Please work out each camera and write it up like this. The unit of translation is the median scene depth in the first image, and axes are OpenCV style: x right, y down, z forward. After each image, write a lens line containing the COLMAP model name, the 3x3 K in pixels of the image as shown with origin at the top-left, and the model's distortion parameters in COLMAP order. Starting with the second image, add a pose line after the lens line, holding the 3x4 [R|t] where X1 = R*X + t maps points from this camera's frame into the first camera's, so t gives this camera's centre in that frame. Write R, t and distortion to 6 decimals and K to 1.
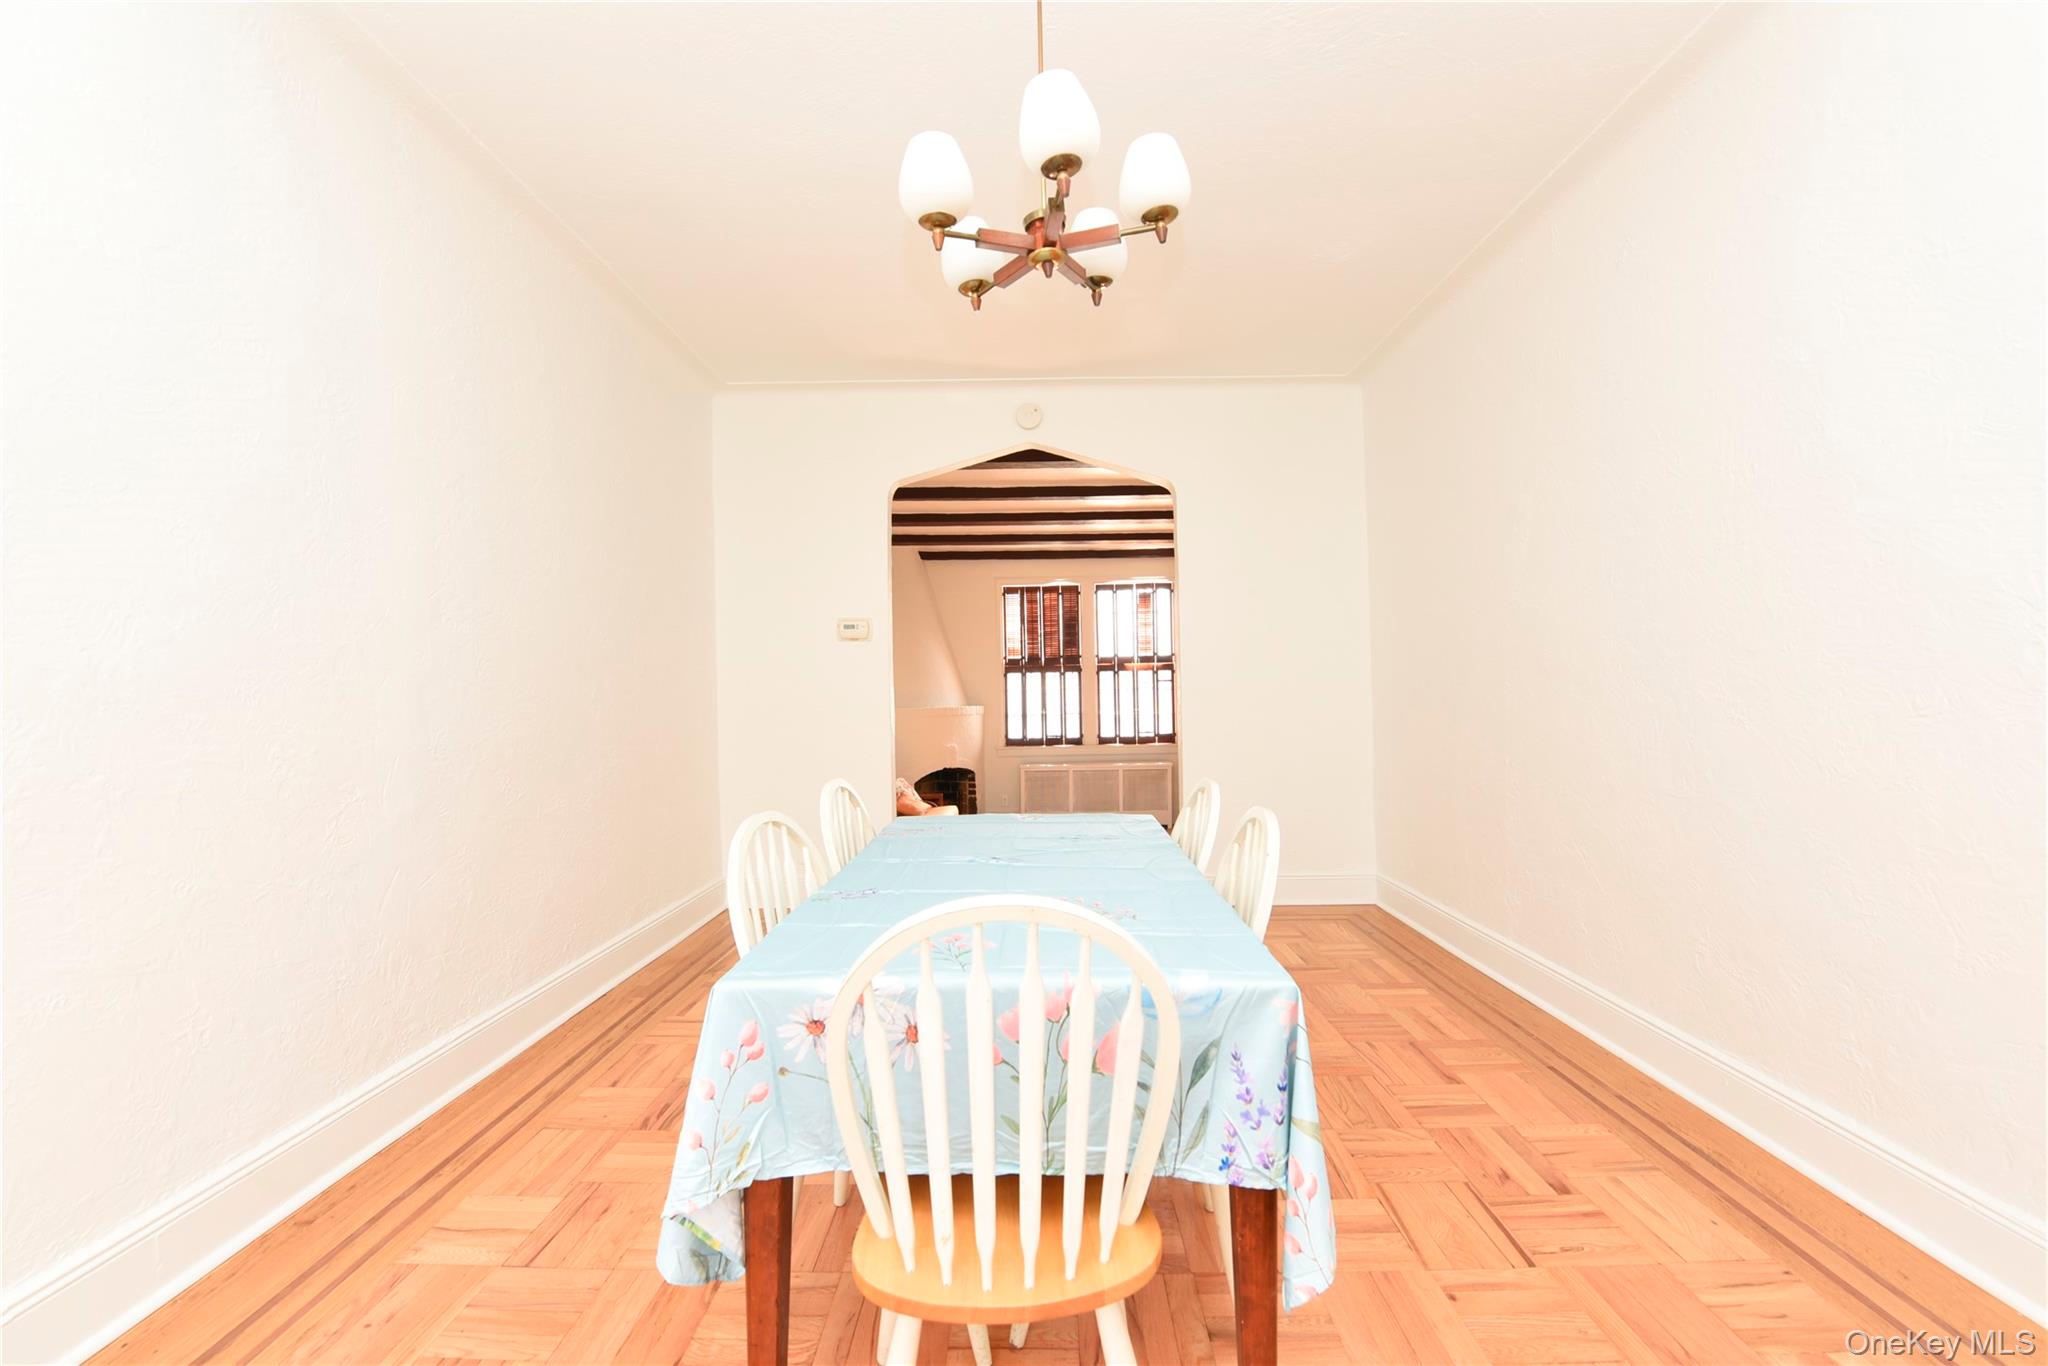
lens RADIAL K [[828.2, 0, 1026.4], [0, 828.2, 686.3], [0, 0, 1]] dist [0.000103, 0.000022]
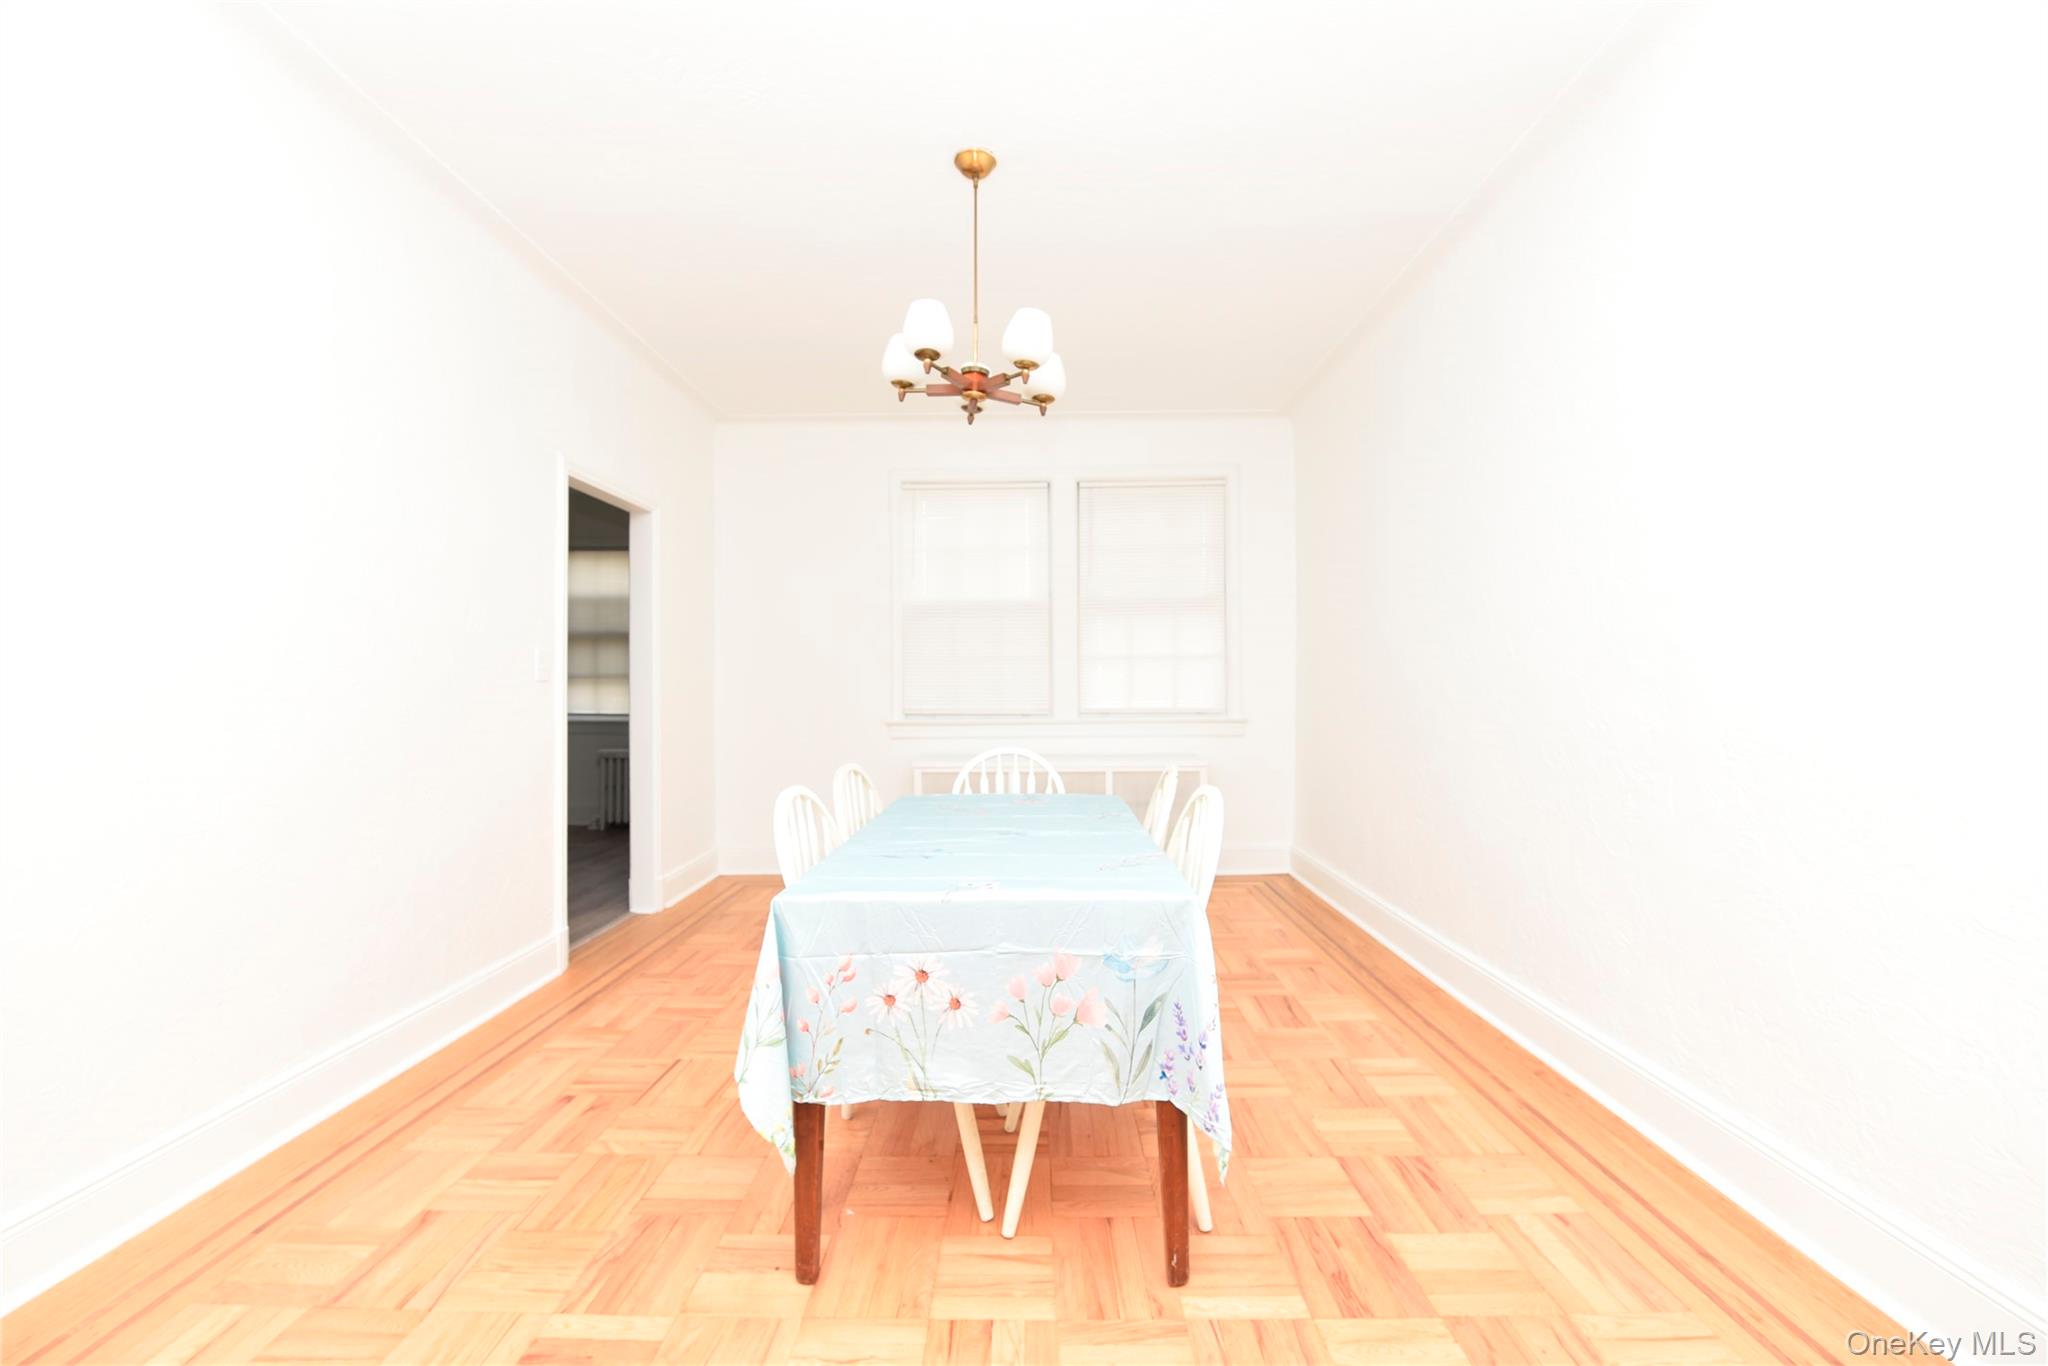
lens RADIAL K [[828.2, 0, 1024.4], [0, 828.2, 685.4], [0, 0, 1]] dist [0.000103, 0.000022]
pose [[-0.999812, 0.019190, -0.002833, -0.038481], [0.019208, 0.999795, -0.006411, 0.009710], [0.002710, -0.006464, -0.999975, 1.978226]]
